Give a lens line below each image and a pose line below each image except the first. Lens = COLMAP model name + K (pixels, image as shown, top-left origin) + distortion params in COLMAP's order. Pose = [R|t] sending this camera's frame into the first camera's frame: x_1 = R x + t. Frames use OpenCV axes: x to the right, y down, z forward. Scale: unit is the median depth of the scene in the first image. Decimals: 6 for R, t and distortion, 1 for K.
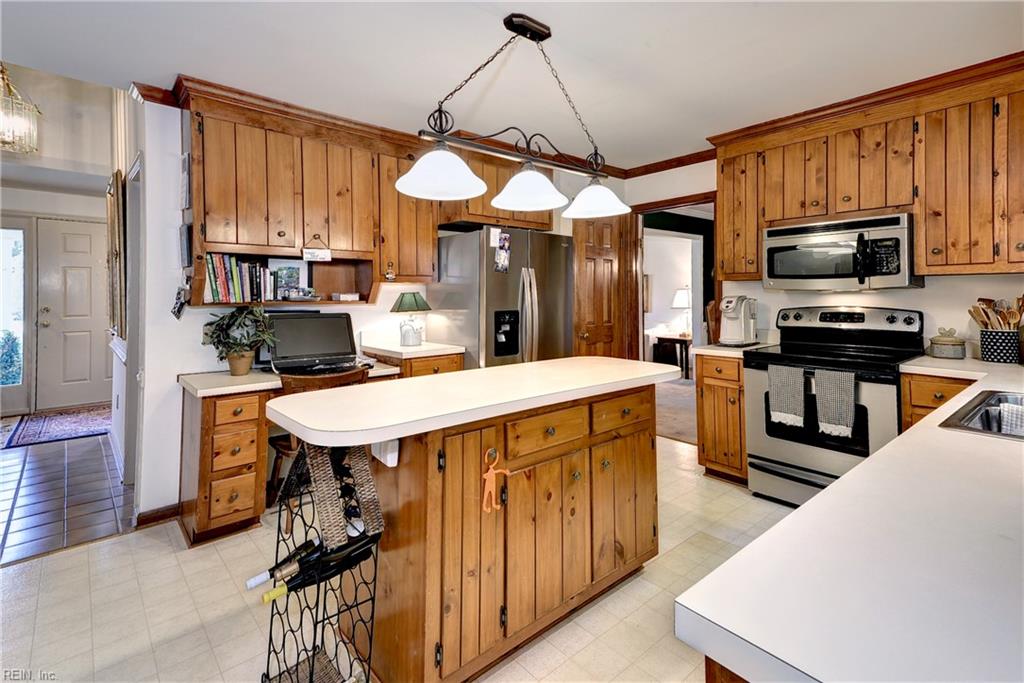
lens RADIAL K [[477.5, 0, 510.1], [0, 477.5, 287.0], [0, 0, 1]] dist [0.043554, -0.003773]
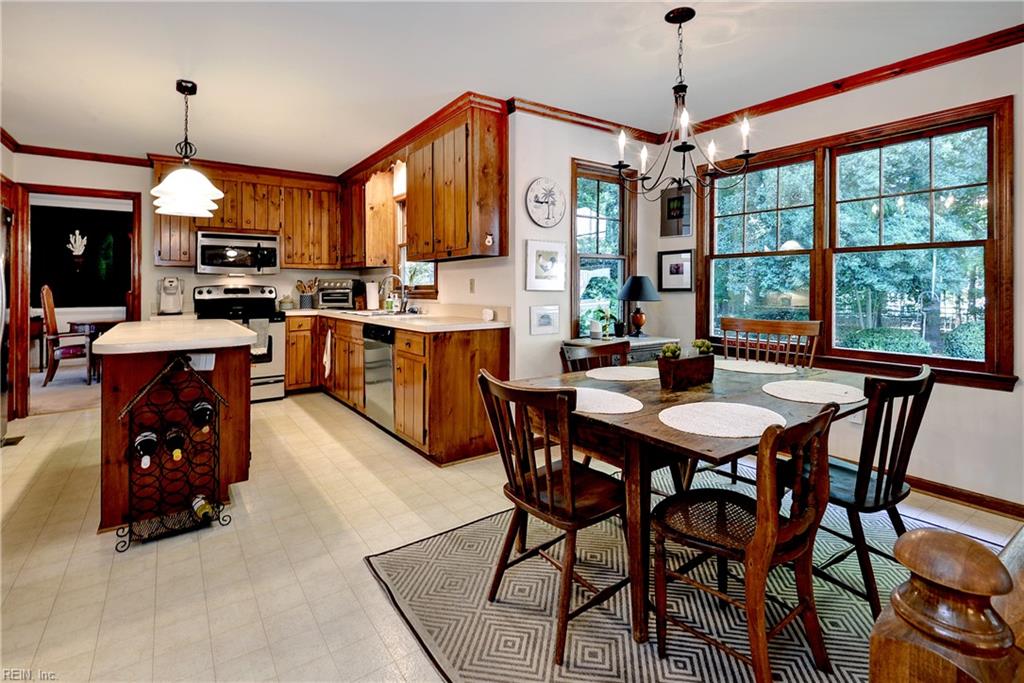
lens RADIAL K [[477.5, 0, 499.6], [0, 477.5, 285.4], [0, 0, 1]] dist [0.043554, -0.003773]
pose [[0.121371, 0.006265, 0.992587, -0.862092], [-0.014479, 0.999885, -0.004541, 0.037263], [-0.992502, -0.013821, 0.121448, -0.090738]]
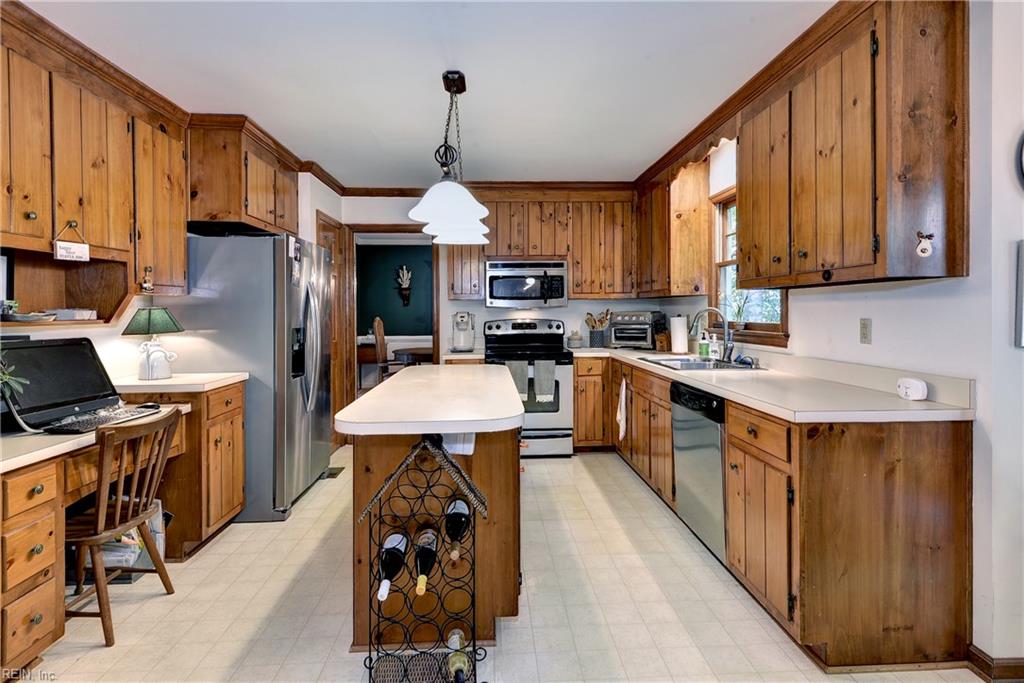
lens RADIAL K [[514.0, 0, 515.8], [0, 514.0, 312.1], [0, 0, 1]] dist [0.012342, -0.005025]
pose [[0.618125, -0.001765, 0.786078, -0.565486], [-0.009857, 0.999901, 0.009995, 0.004547], [-0.786018, -0.013926, 0.618047, 0.061829]]
